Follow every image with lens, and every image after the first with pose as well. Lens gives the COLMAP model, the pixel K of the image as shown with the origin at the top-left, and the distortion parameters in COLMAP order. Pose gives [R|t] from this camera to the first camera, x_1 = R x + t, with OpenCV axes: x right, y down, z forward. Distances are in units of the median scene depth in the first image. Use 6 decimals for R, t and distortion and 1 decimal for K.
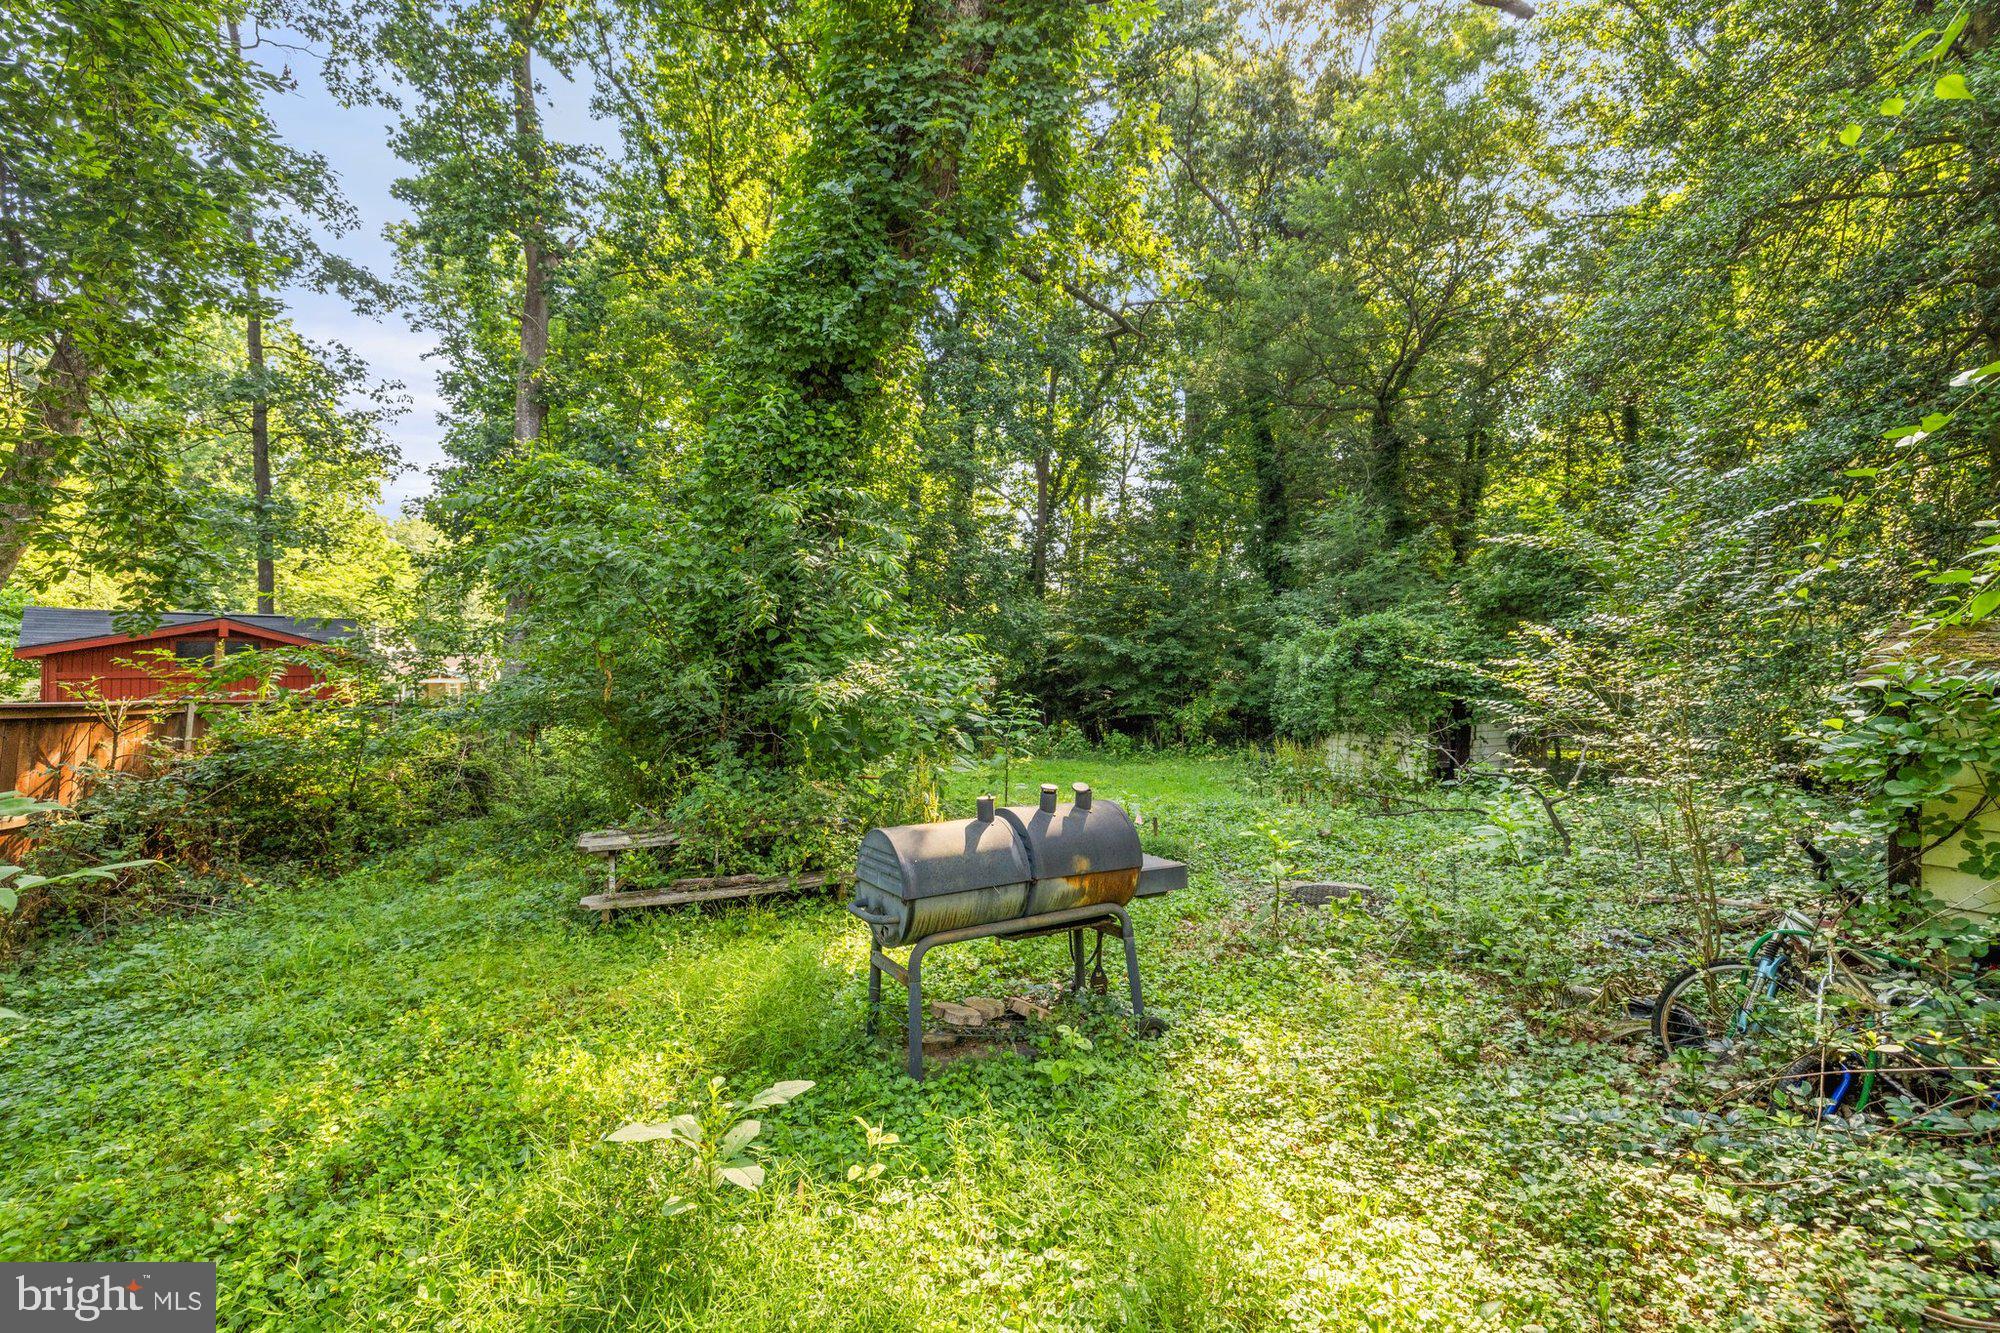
lens RADIAL K [[807.4, 0, 1001.1], [0, 807.4, 646.0], [0, 0, 1]] dist [0.027236, 0.000093]
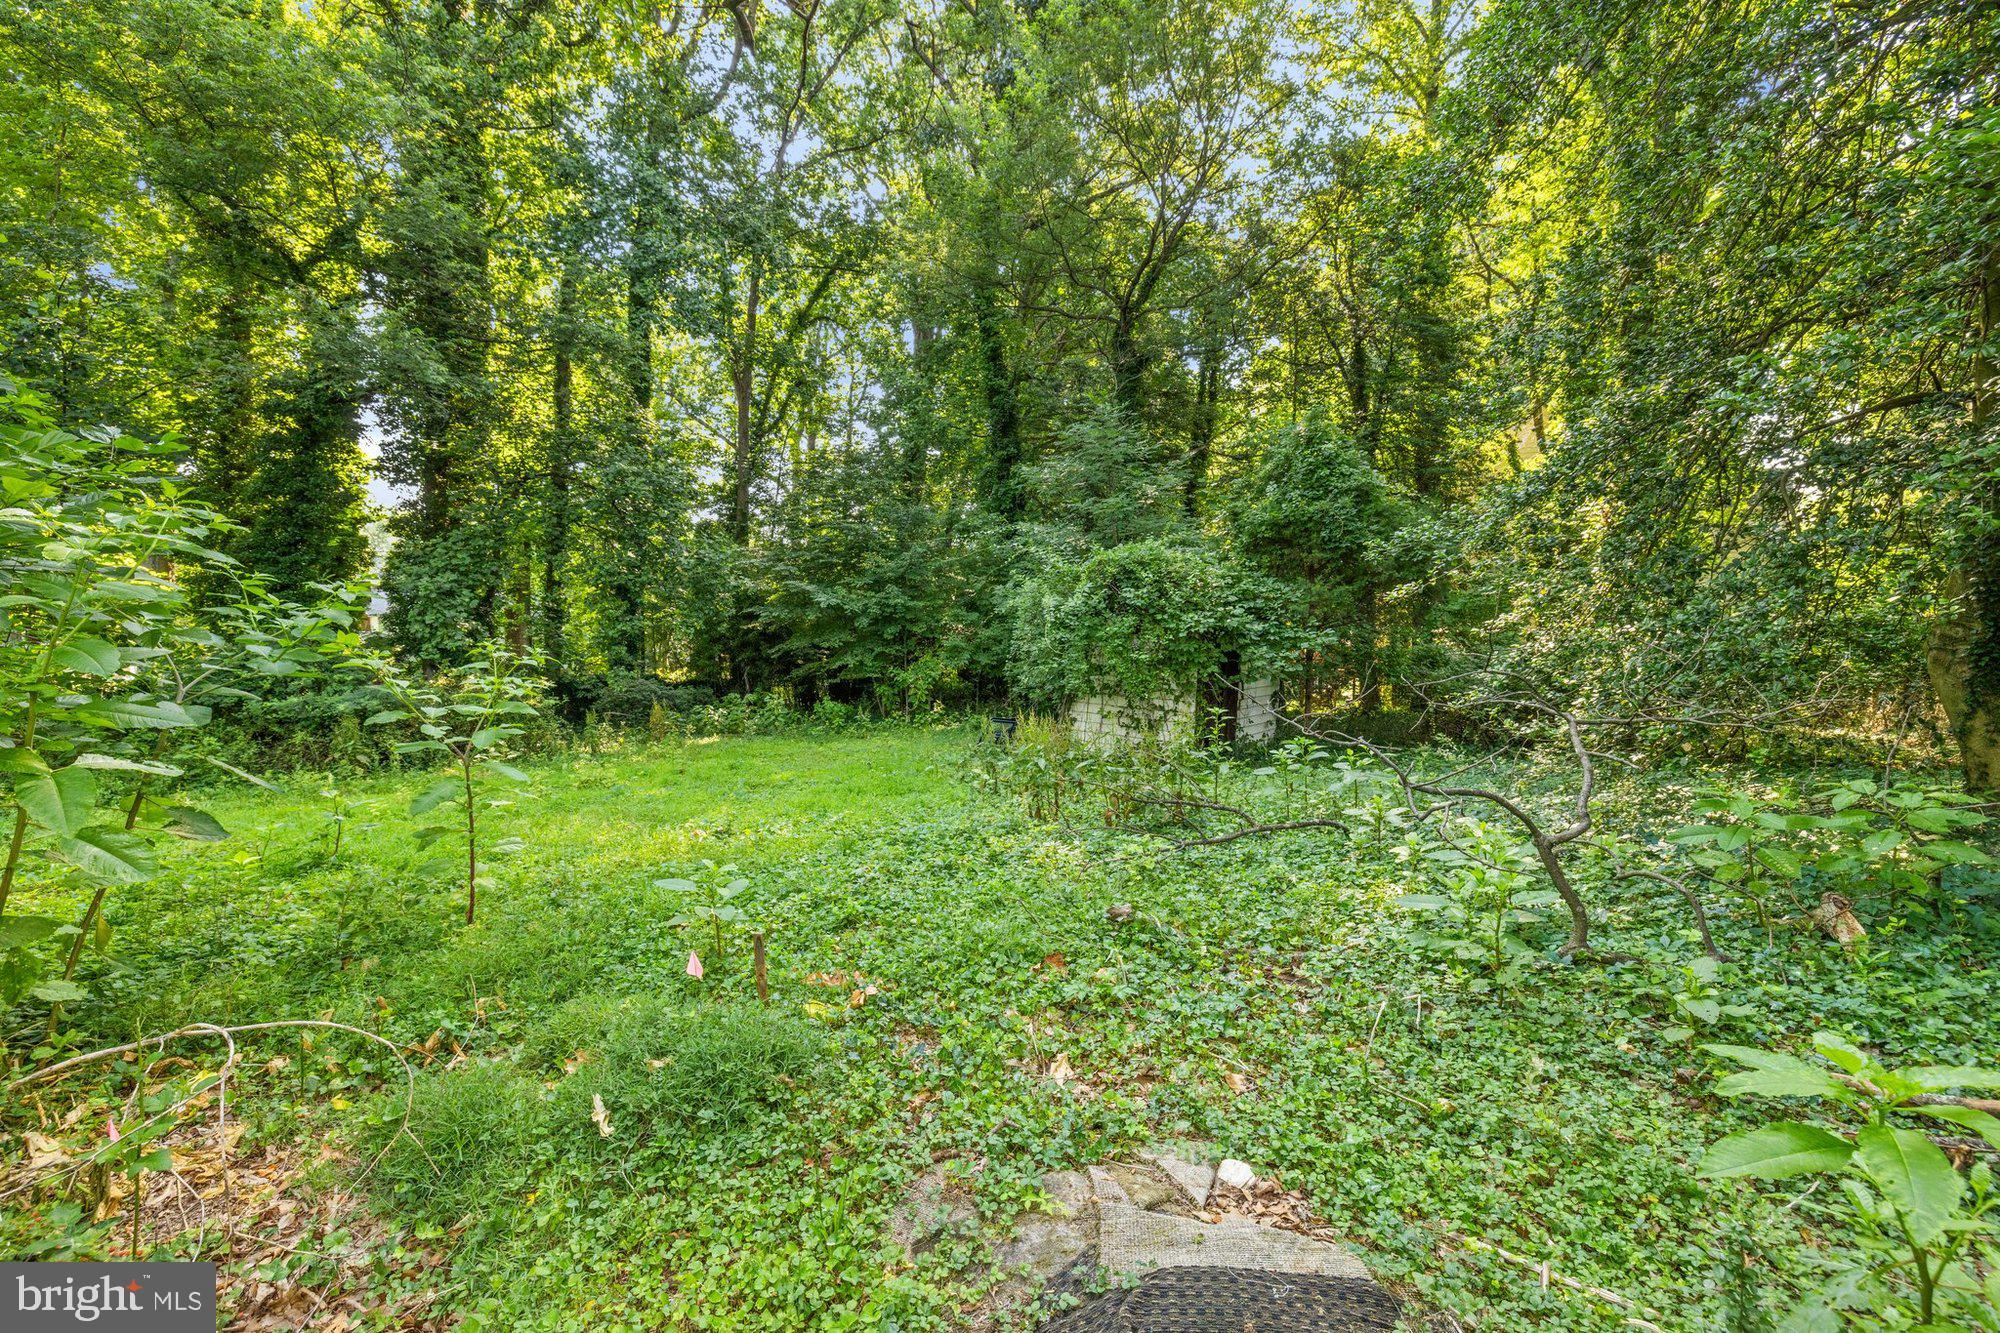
lens RADIAL K [[823.3, 0, 975.3], [0, 823.3, 658.7], [0, 0, 1]] dist [-0.011338, 0.000218]
pose [[0.958605, -0.023164, 0.283795, 0.051846], [0.005051, 0.997912, 0.064391, 0.011553], [-0.284694, -0.060292, 0.956720, 0.164170]]
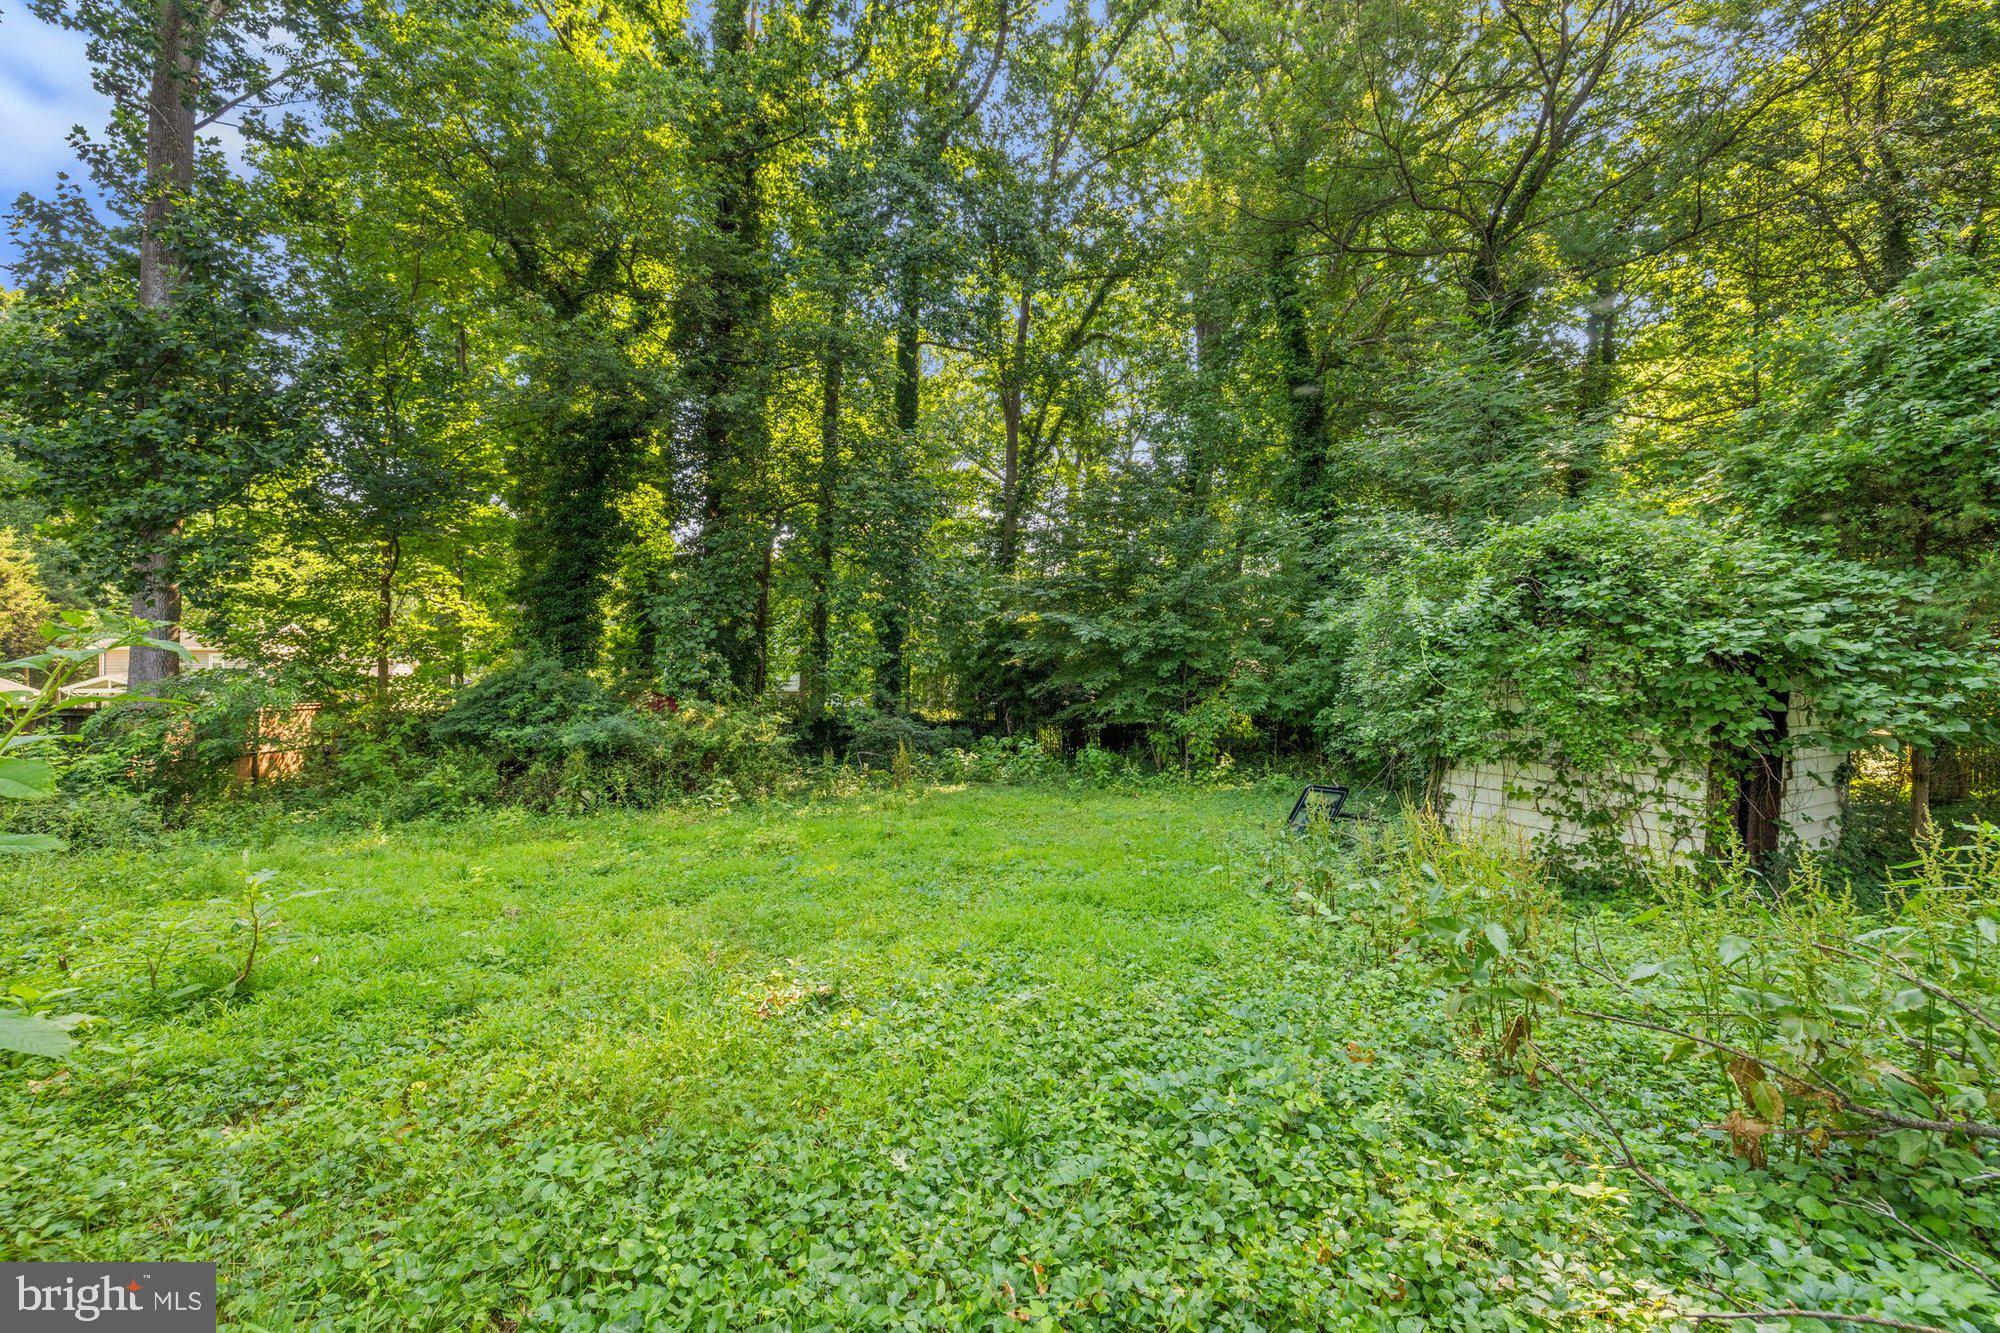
lens RADIAL K [[823.3, 0, 975.3], [0, 823.3, 658.7], [0, 0, 1]] dist [-0.011338, 0.000218]
pose [[0.998735, -0.007106, -0.049786, 0.081480], [0.007574, 0.999929, 0.009202, 0.022754], [0.049717, -0.009568, 0.998718, 0.293353]]
